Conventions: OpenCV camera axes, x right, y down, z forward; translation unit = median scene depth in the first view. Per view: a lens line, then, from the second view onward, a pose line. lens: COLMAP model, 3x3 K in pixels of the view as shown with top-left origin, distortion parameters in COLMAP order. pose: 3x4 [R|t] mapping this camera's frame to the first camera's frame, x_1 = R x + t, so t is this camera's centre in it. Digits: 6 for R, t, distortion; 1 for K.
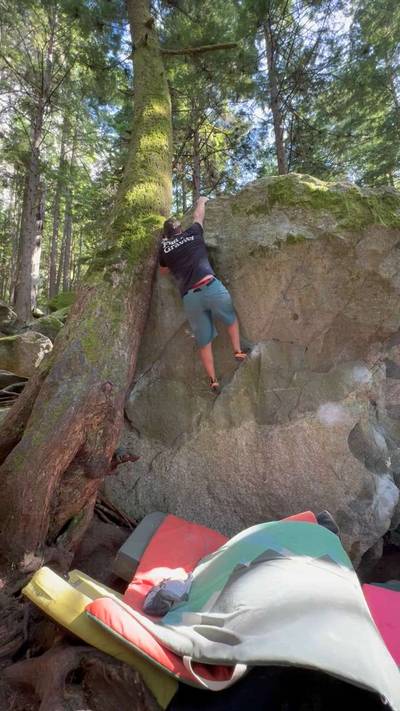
lens RADIAL K [[325.6, 0, 200.9], [0, 325.6, 355.9], [0, 0, 1]] dist [-0.009043, 0.002996]
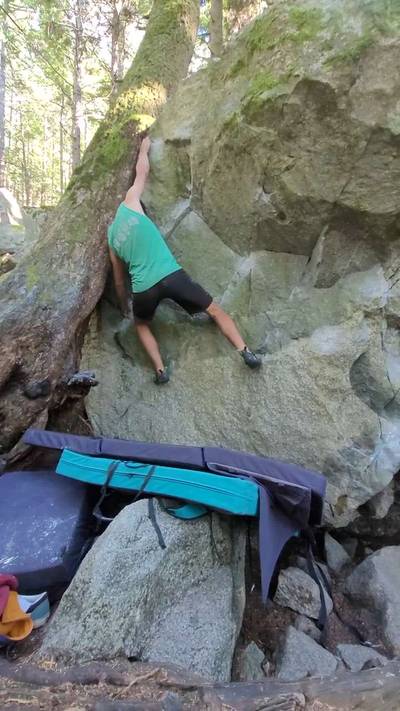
lens RADIAL K [[332.7, 0, 199.4], [0, 332.7, 351.6], [0, 0, 1]] dist [-0.002673, -0.000529]
pose [[0.944437, 0.010302, -0.328530, 0.362620], [0.046467, 0.985286, 0.164478, 0.057582], [0.325390, -0.170605, 0.930062, 0.149724]]
